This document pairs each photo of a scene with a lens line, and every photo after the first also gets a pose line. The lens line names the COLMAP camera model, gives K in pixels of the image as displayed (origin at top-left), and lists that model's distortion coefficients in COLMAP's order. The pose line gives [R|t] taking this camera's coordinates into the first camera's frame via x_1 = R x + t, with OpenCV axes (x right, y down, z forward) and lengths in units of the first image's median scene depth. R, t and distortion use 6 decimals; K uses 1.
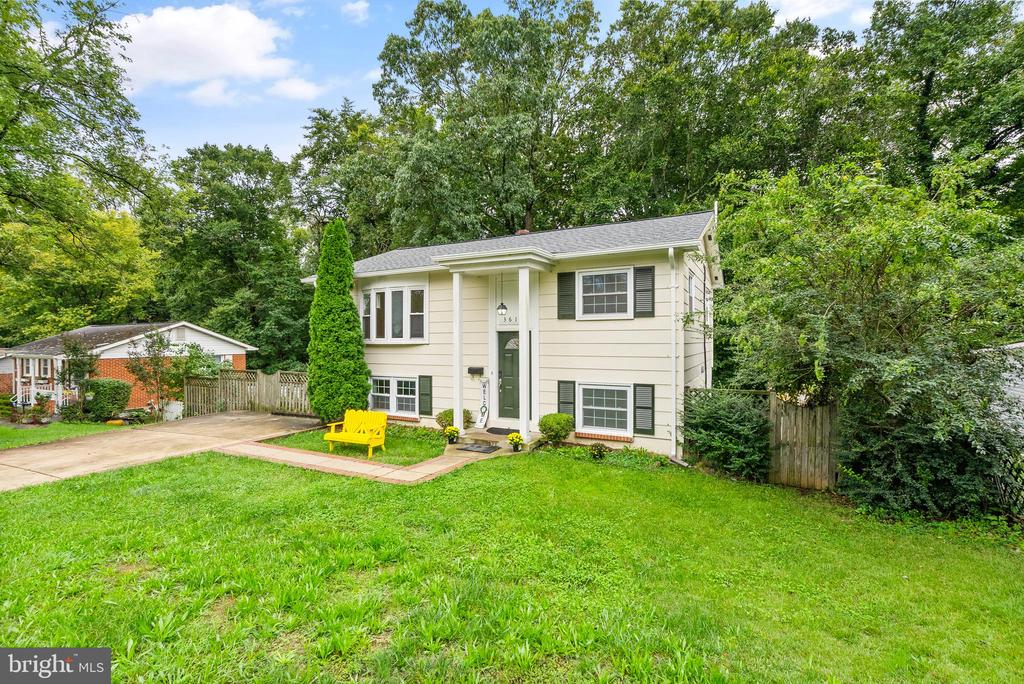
lens RADIAL K [[474.2, 0, 517.9], [0, 474.2, 338.9], [0, 0, 1]] dist [-0.004645, 0.004309]
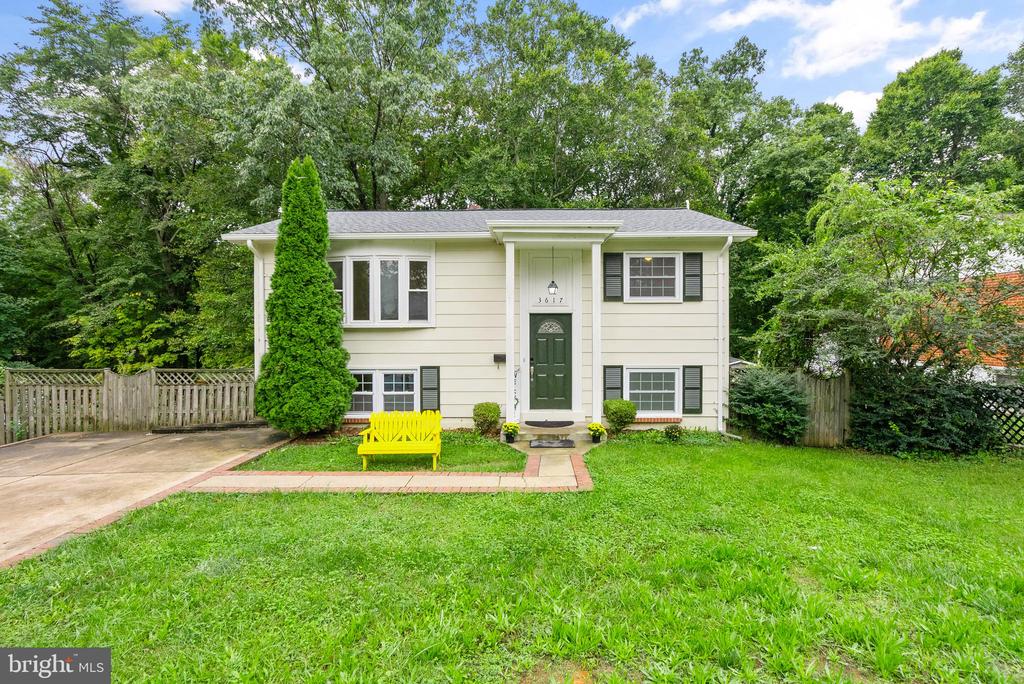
lens RADIAL K [[474.2, 0, 524.2], [0, 474.2, 341.8], [0, 0, 1]] dist [-0.004645, 0.004309]
pose [[0.888408, -0.003703, 0.459041, -0.464413], [-0.002789, 0.999905, 0.013466, 0.025647], [-0.459047, -0.013243, 0.888313, 0.210268]]
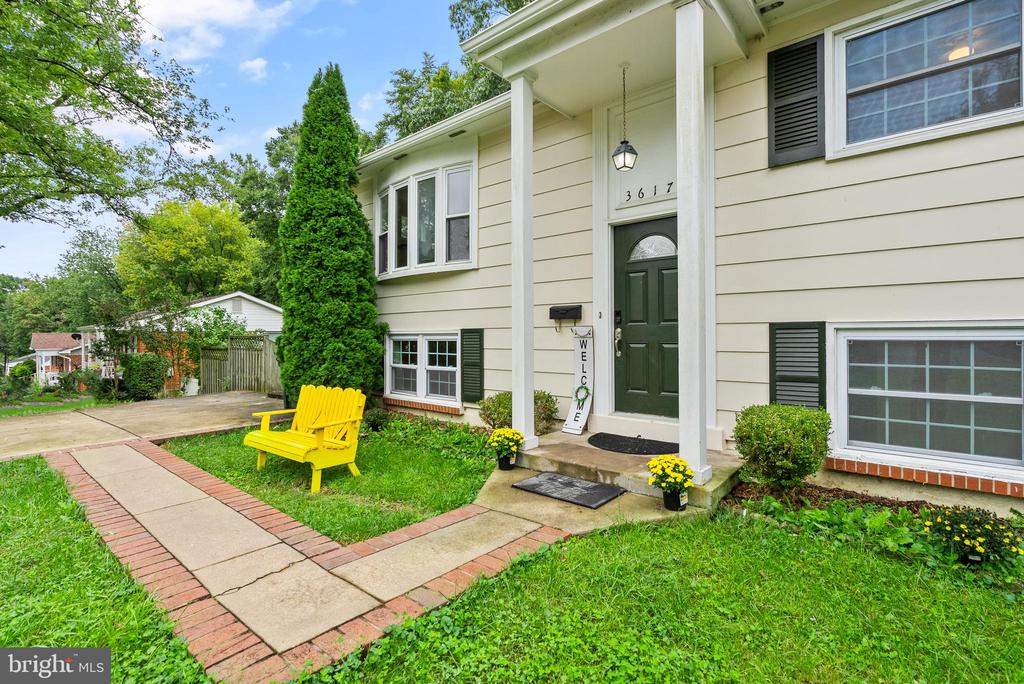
lens RADIAL K [[474.2, 0, 514.9], [0, 474.2, 333.3], [0, 0, 1]] dist [-0.004645, 0.004309]
pose [[0.976791, -0.000705, -0.214195, -0.036444], [0.000047, 0.999995, -0.003075, 0.091140], [0.214196, 0.002994, 0.976786, 0.530620]]
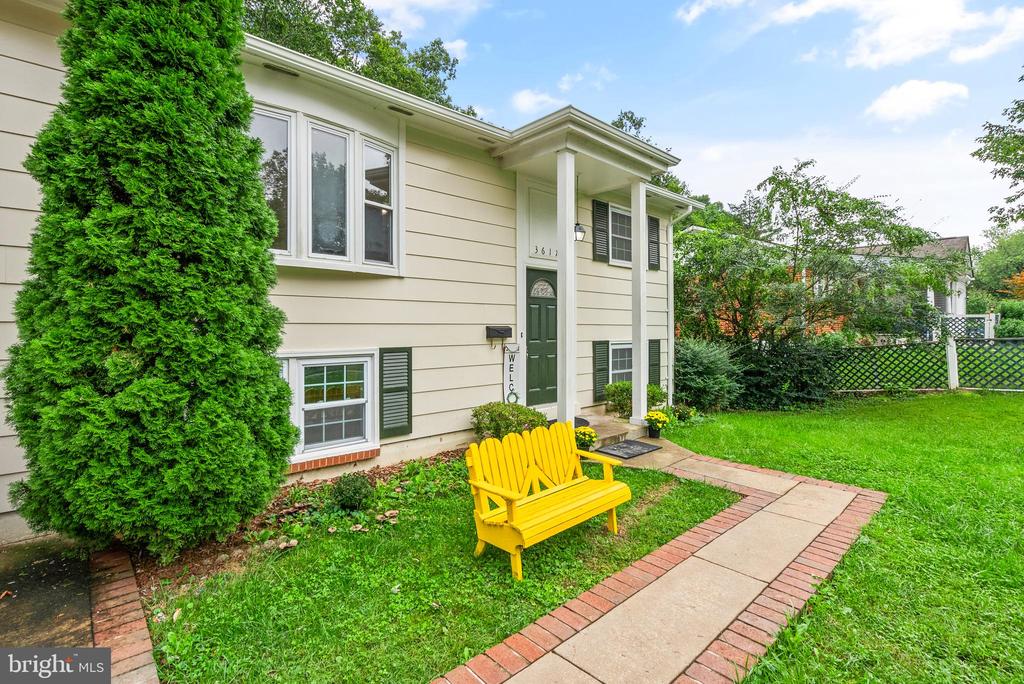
lens RADIAL K [[474.2, 0, 505.8], [0, 474.2, 323.4], [0, 0, 1]] dist [-0.004645, 0.004309]
pose [[0.349658, 0.013605, 0.936779, -0.626583], [-0.002367, 0.999904, -0.013638, 0.065469], [-0.936874, 0.002552, 0.349657, 0.811420]]
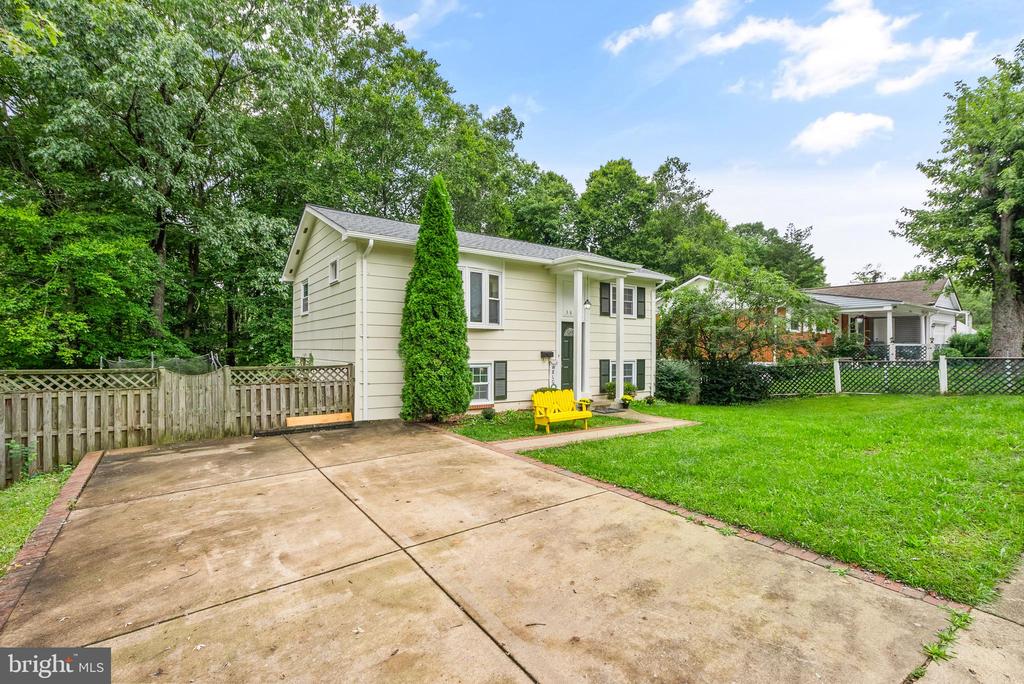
lens RADIAL K [[474.2, 0, 514.2], [0, 474.2, 331.4], [0, 0, 1]] dist [-0.004645, 0.004309]
pose [[0.453135, 0.039250, 0.890577, -1.180635], [-0.011829, 0.999207, -0.038019, 0.057298], [-0.891363, 0.006693, 0.453240, 0.558100]]
